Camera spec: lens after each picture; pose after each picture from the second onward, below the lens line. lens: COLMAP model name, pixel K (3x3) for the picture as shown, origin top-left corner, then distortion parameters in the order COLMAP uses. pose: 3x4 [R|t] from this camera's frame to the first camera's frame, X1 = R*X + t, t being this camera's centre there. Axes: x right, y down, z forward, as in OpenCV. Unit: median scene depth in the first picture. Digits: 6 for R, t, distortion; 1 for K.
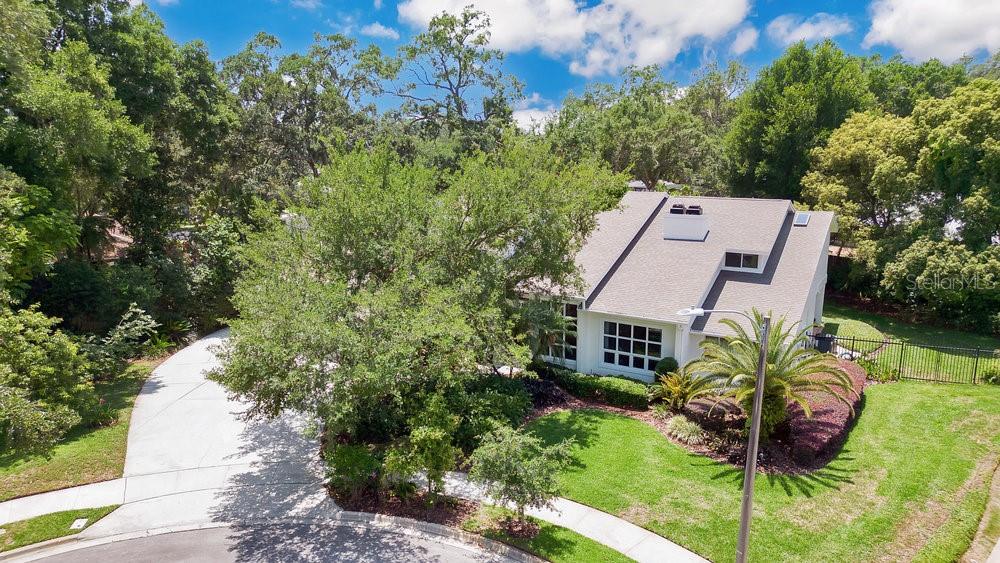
lens RADIAL K [[704.7, 0, 500.0], [0, 704.7, 281.5], [0, 0, 1]] dist [0.058513, -0.054884]
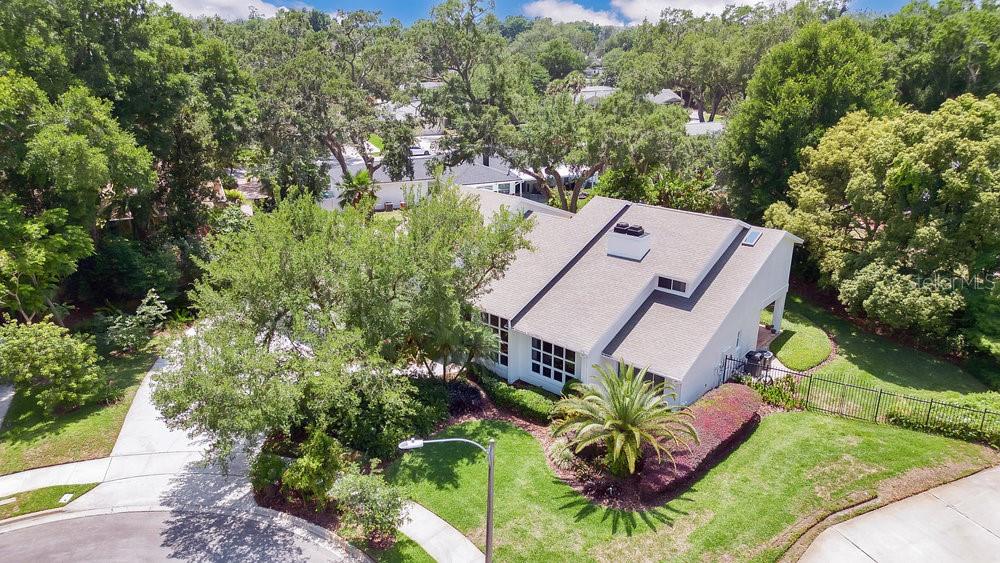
lens RADIAL K [[704.7, 0, 500.0], [0, 704.7, 281.5], [0, 0, 1]] dist [0.058513, -0.054884]
pose [[0.986038, 0.057053, -0.156442, 0.272788], [-0.033134, 0.987910, 0.151445, -0.199427], [0.163191, -0.144147, 0.976007, -0.079651]]
